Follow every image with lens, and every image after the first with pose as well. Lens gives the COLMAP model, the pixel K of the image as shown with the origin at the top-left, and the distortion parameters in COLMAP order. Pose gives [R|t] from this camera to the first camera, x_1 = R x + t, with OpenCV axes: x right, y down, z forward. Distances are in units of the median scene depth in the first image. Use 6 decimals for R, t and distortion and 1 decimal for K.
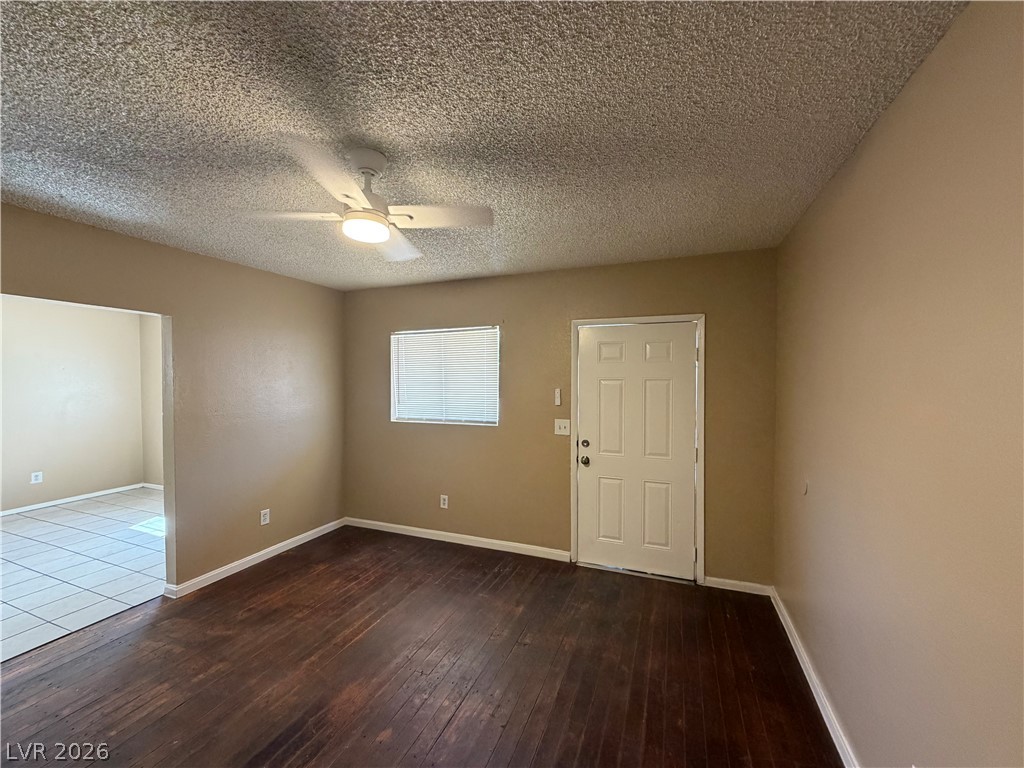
lens RADIAL K [[410.1, 0, 513.9], [0, 410.1, 386.2], [0, 0, 1]] dist [0.001765, -0.000357]
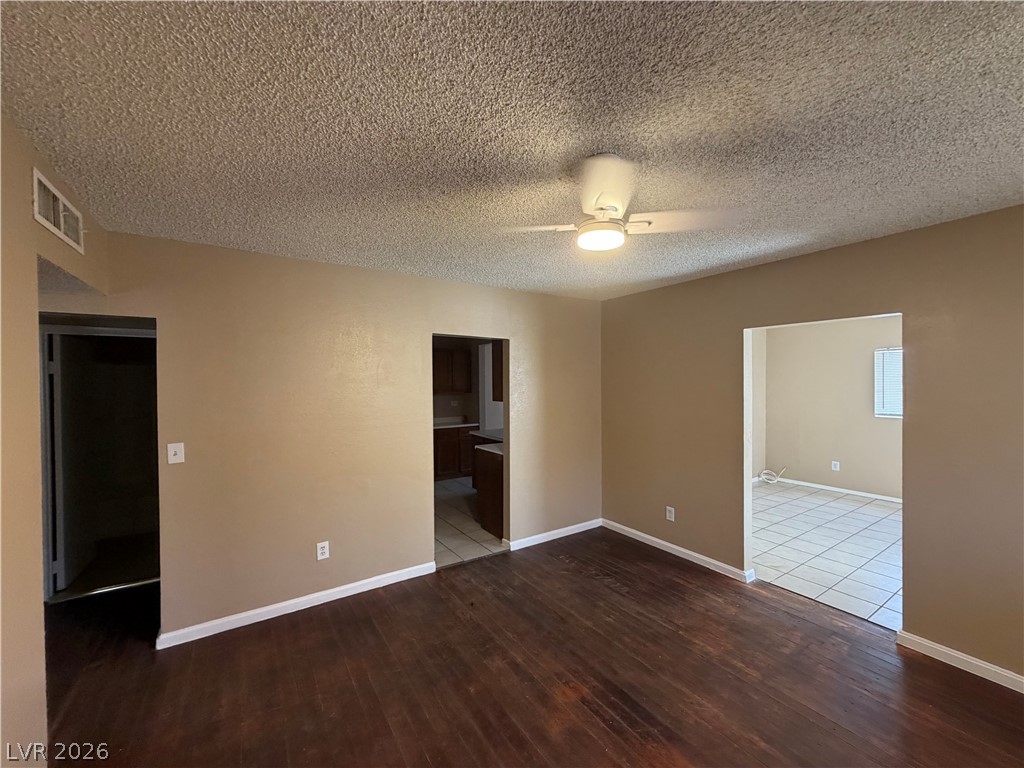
lens RADIAL K [[410.1, 0, 512.6], [0, 410.1, 382.3], [0, 0, 1]] dist [0.001765, -0.000357]
pose [[-0.574572, 0.003984, -0.818444, 0.337207], [-0.012205, 0.999835, 0.013436, -0.027353], [0.818363, 0.017709, -0.574429, 0.830312]]
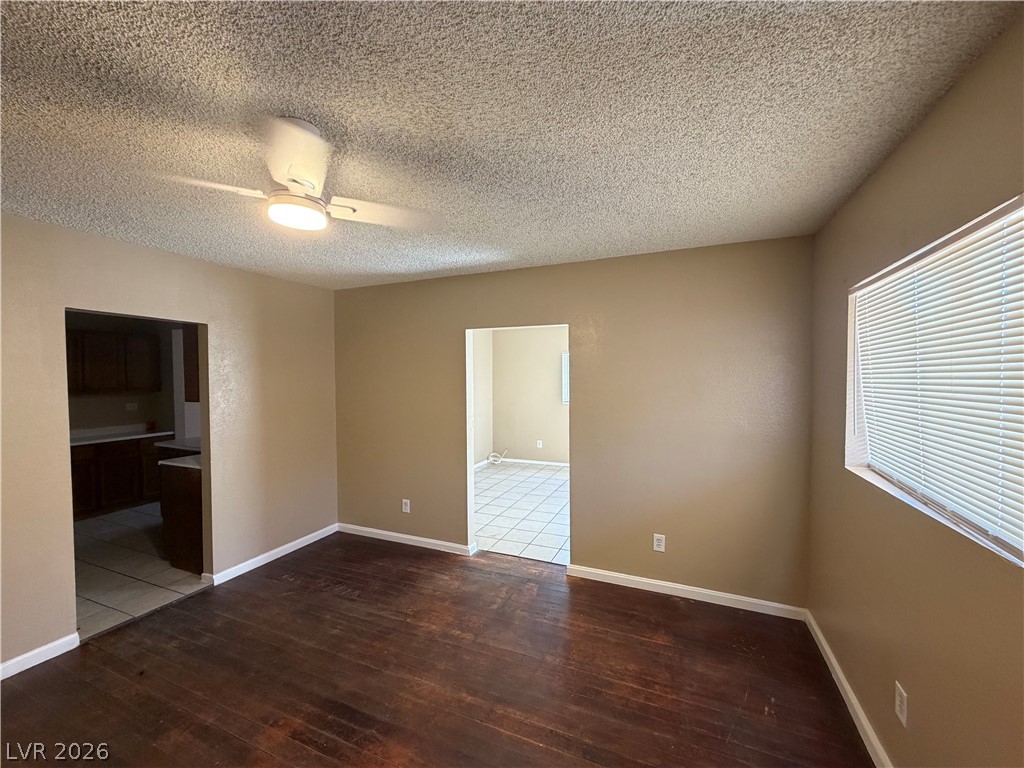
lens RADIAL K [[410.1, 0, 514.5], [0, 410.1, 382.6], [0, 0, 1]] dist [0.001765, -0.000357]
pose [[-0.025329, 0.016714, -0.999539, 0.302853], [-0.015762, 0.999729, 0.017117, -0.028067], [0.999555, 0.016188, -0.025059, 0.879381]]
